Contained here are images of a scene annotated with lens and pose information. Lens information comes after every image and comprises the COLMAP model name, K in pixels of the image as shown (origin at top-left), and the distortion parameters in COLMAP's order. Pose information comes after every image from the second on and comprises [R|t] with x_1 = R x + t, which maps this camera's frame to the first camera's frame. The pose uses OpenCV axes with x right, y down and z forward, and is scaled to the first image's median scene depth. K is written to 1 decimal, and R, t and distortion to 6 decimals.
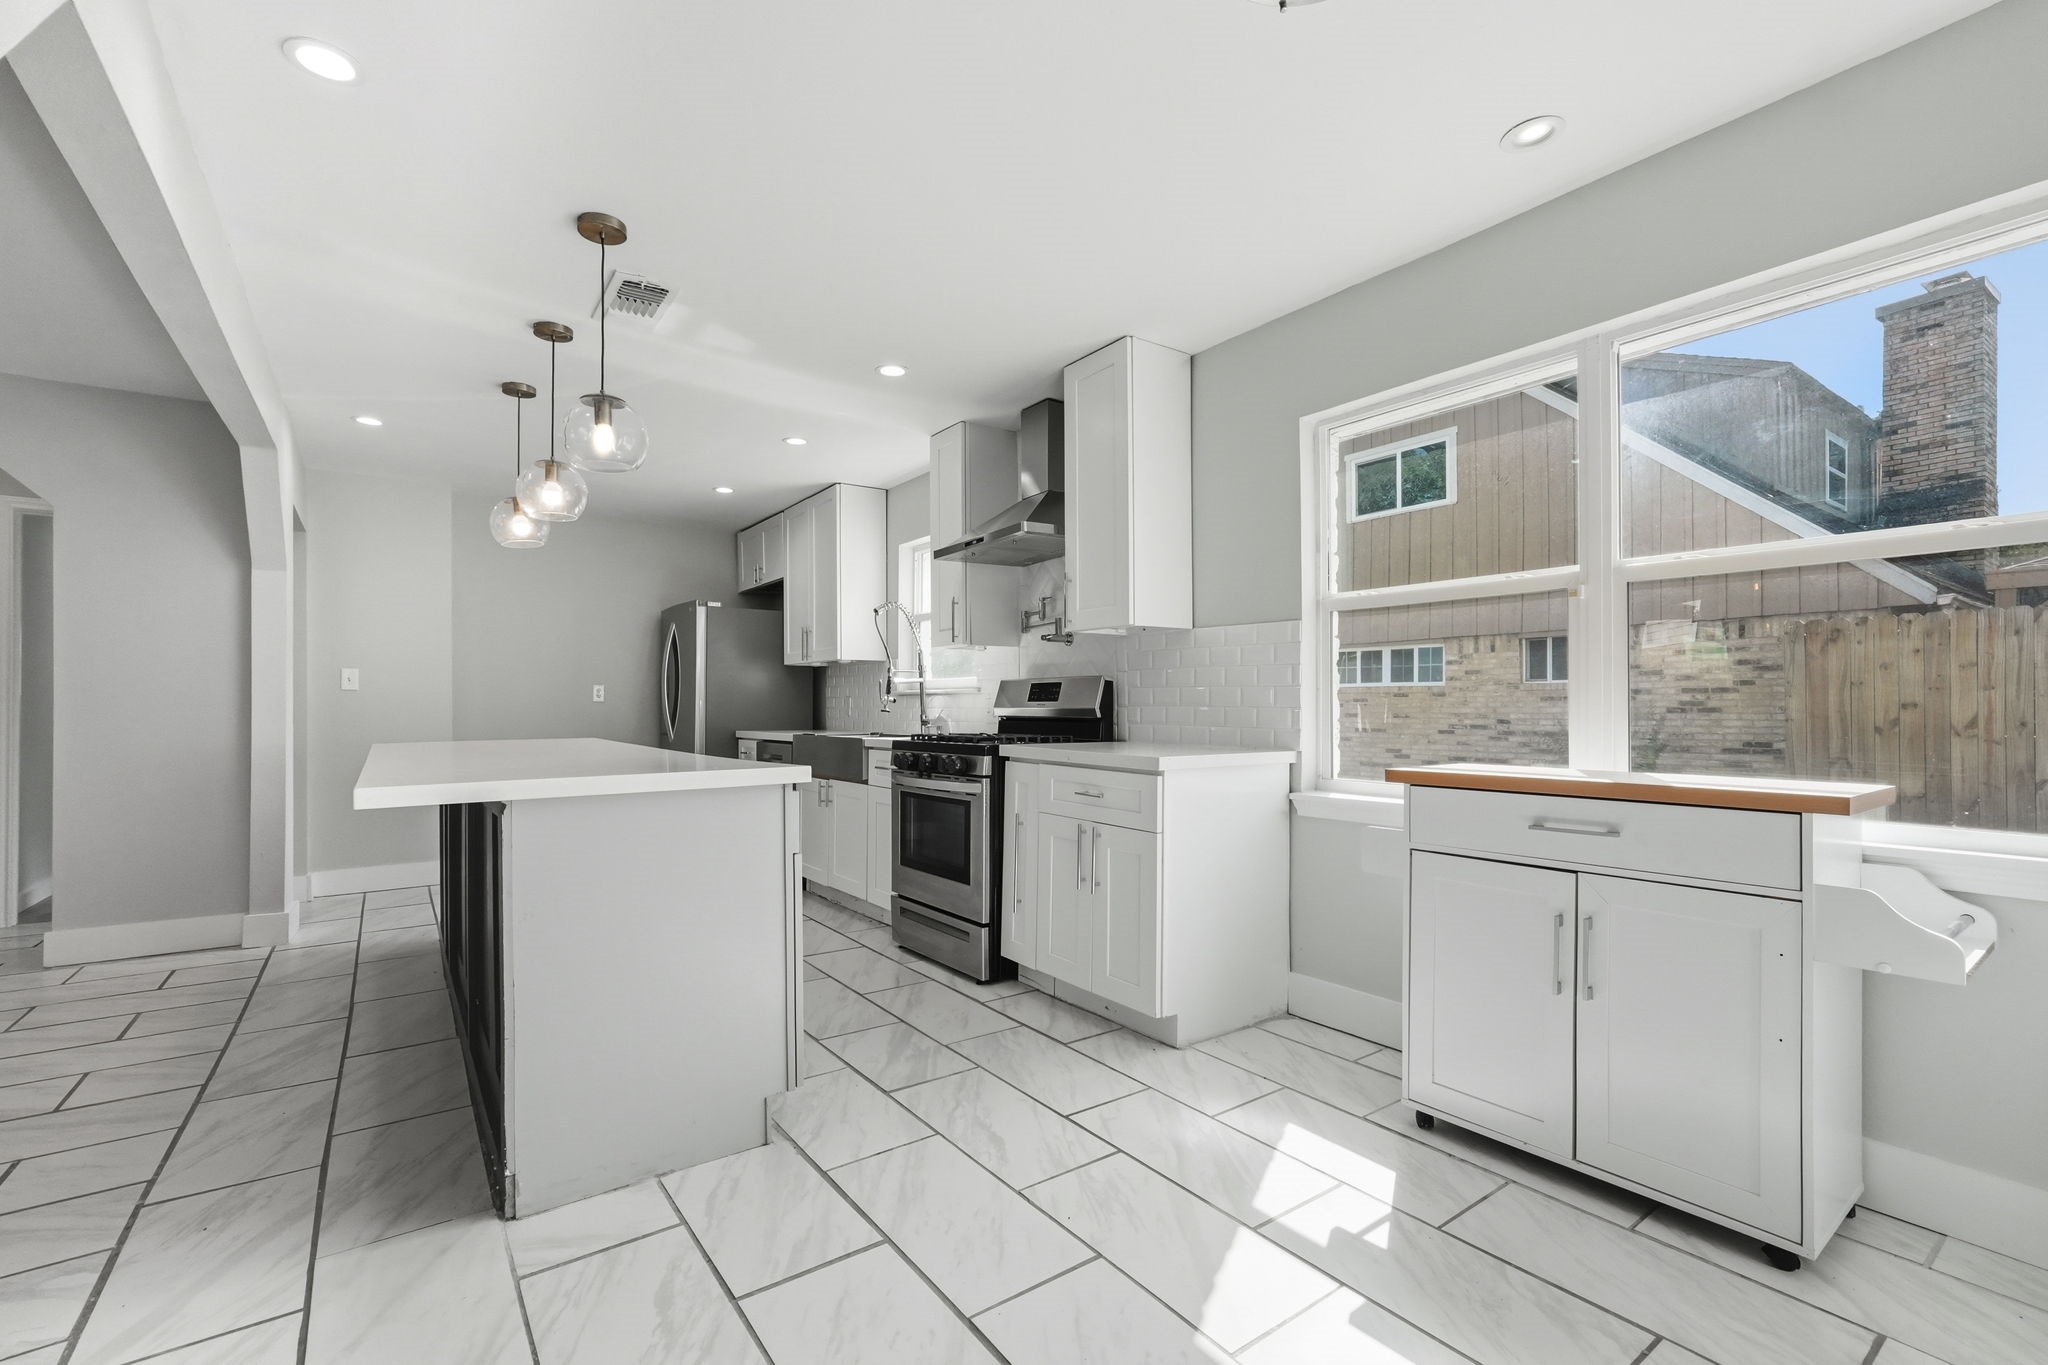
lens RADIAL K [[888.4, 0, 1011.1], [0, 888.4, 697.8], [0, 0, 1]] dist [0.001691, 0.000507]
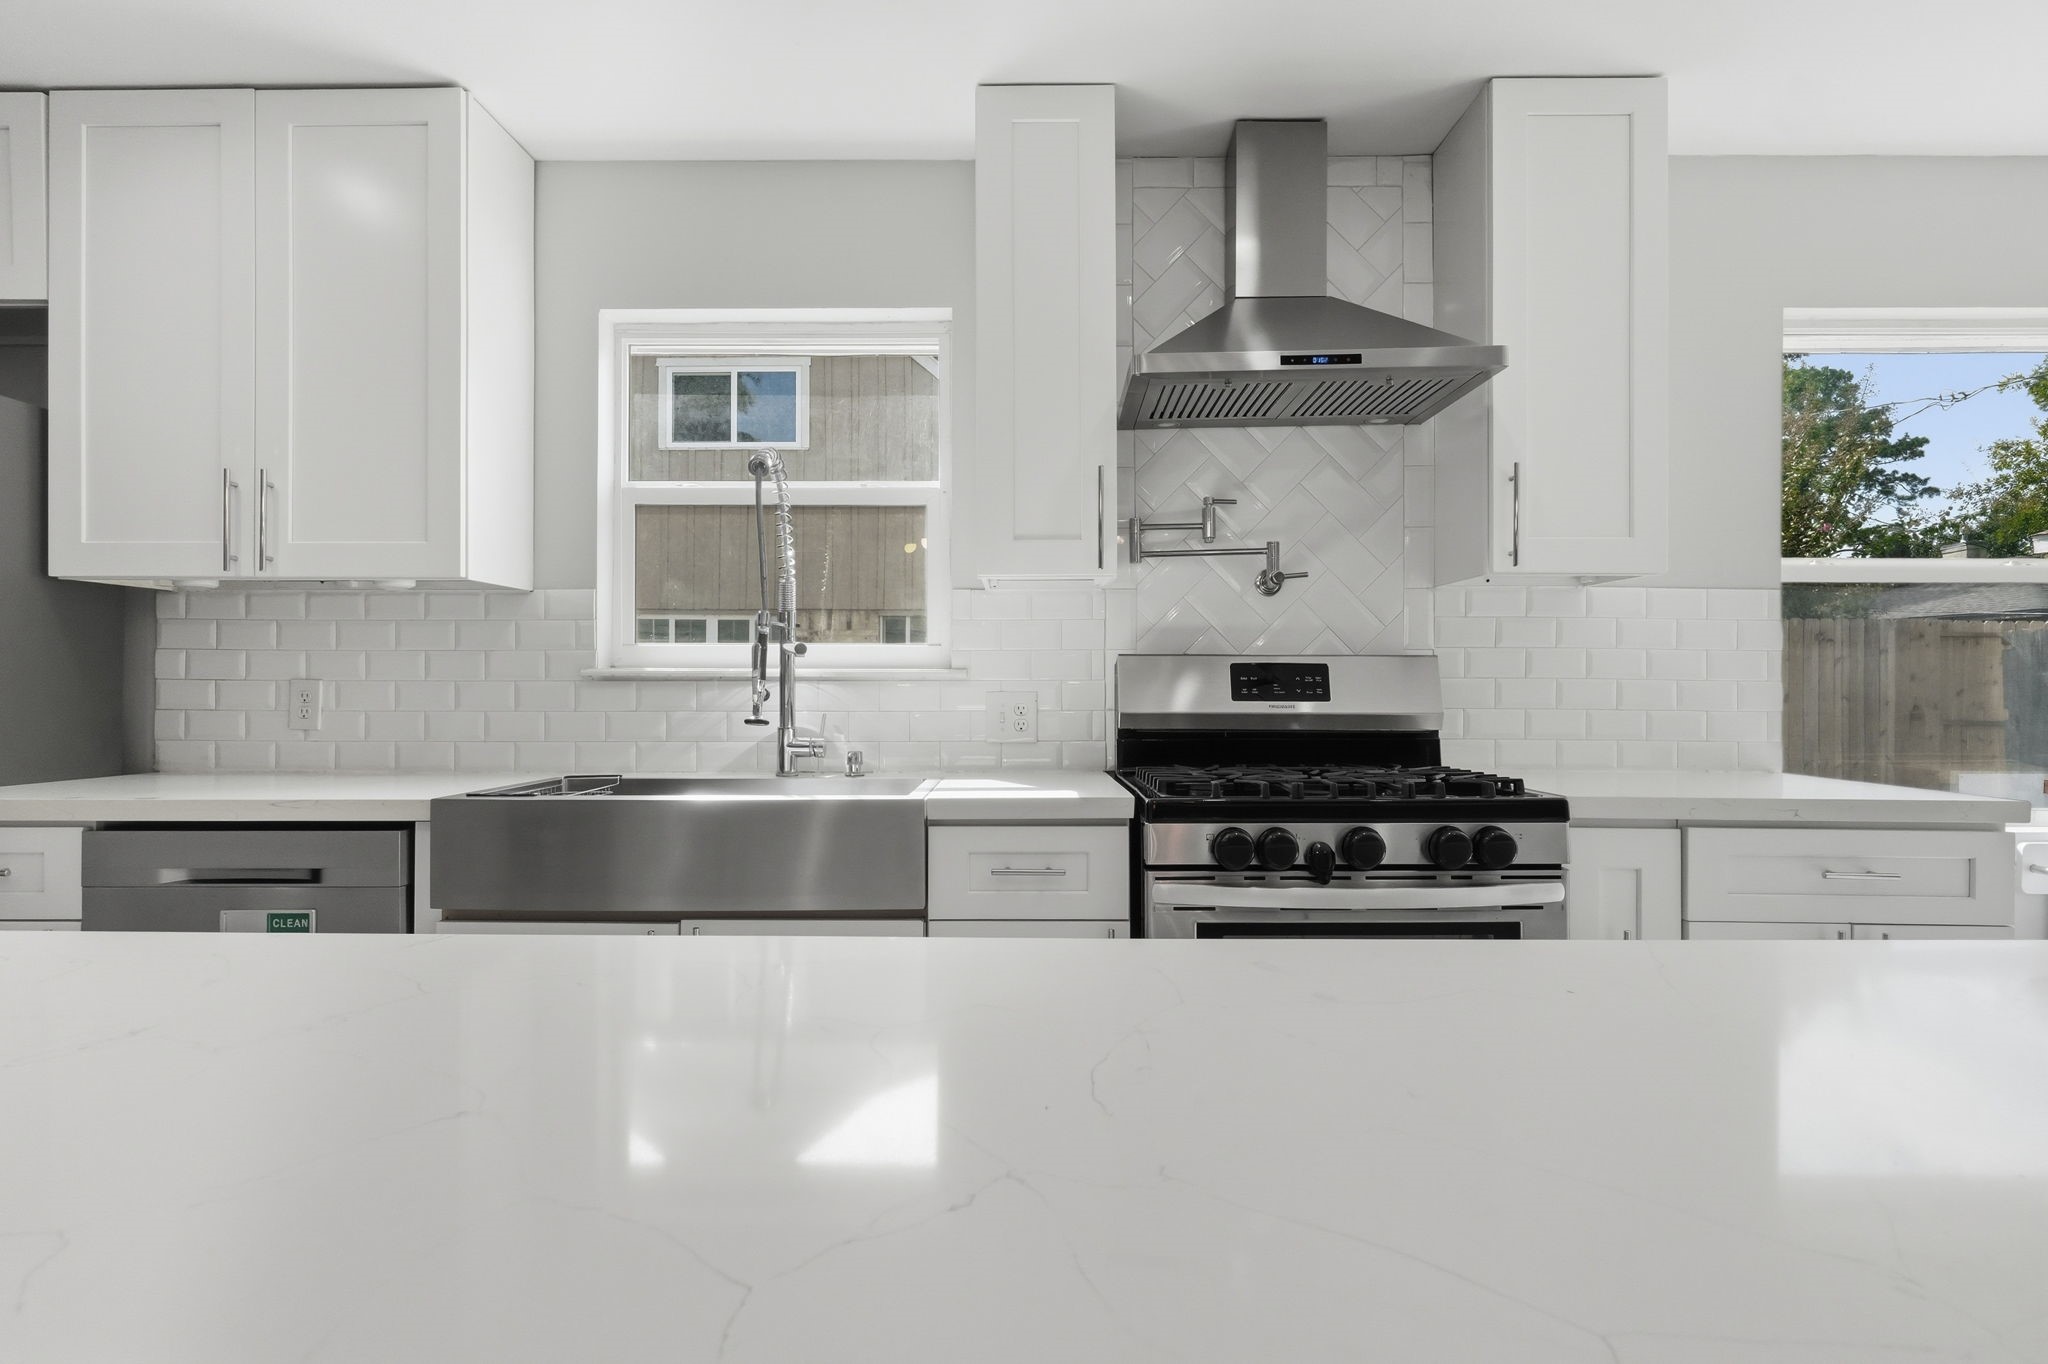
lens RADIAL K [[1025.9, 0, 1024.0], [0, 1025.9, 682.0], [0, 0, 1]] dist [-0.023182, 0.000009]
pose [[0.602174, 0.006017, 0.798342, -0.173754], [-0.010913, 0.999940, 0.000695, -0.001554], [-0.798290, -0.009131, 0.602204, 0.249604]]
